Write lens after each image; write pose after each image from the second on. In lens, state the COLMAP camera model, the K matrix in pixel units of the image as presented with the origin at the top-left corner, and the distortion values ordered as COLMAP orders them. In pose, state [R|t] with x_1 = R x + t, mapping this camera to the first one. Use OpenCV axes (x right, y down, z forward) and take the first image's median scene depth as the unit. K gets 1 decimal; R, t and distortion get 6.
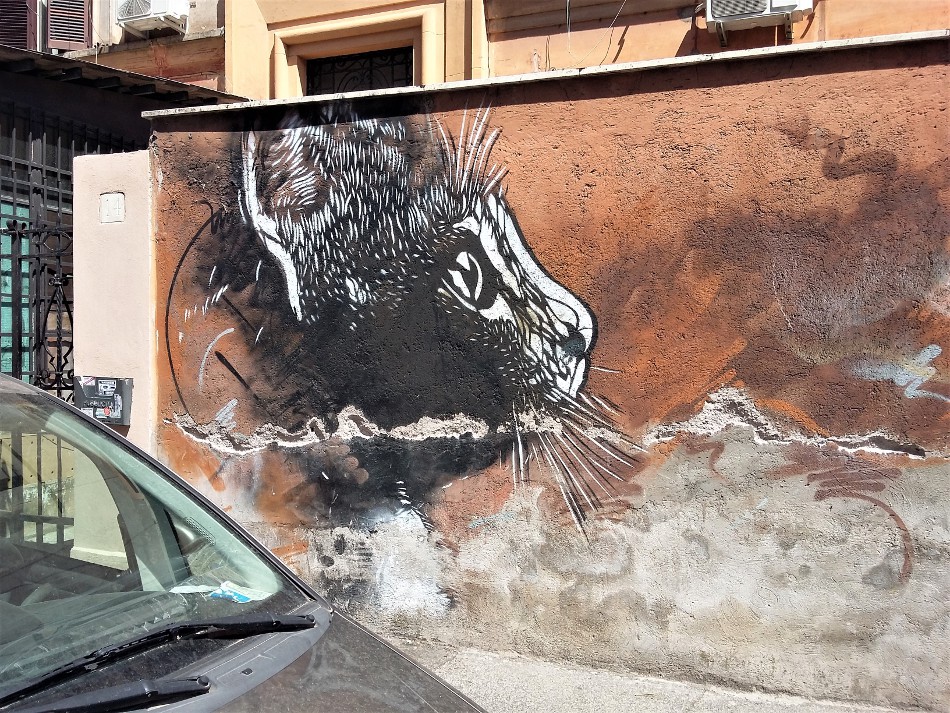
lens RADIAL K [[868.8, 0, 475.0], [0, 868.8, 356.5], [0, 0, 1]] dist [0.107707, -0.210946]
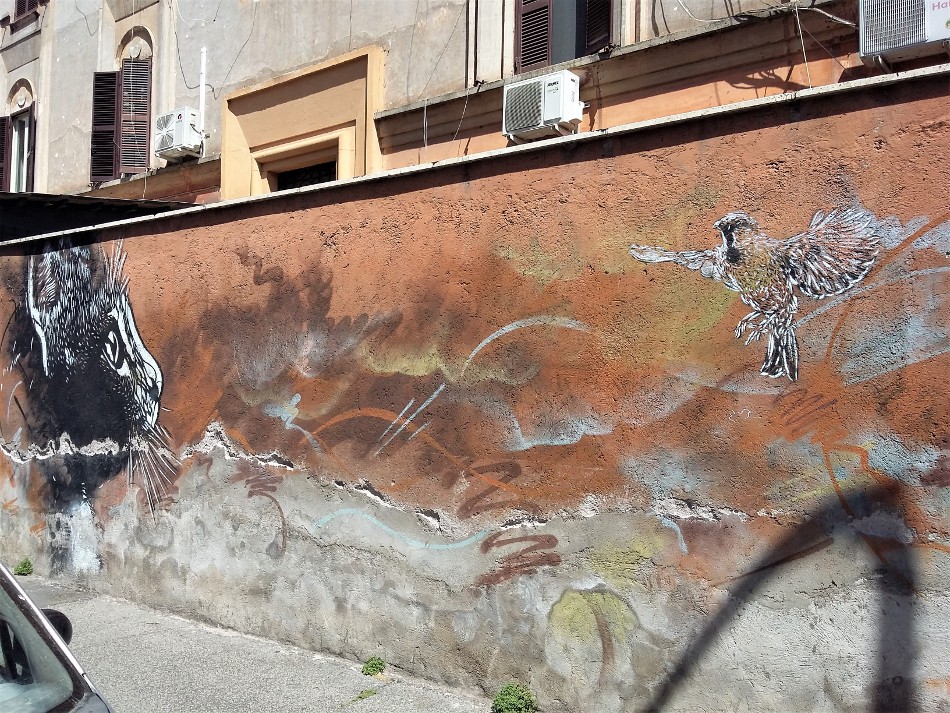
lens RADIAL K [[868.8, 0, 475.0], [0, 868.8, 356.5], [0, 0, 1]] dist [0.107707, -0.210946]
pose [[0.959474, -0.002798, -0.281783, 1.044540], [-0.015169, 0.997988, -0.061560, 0.008941], [0.281388, 0.063340, 0.957501, -0.296036]]
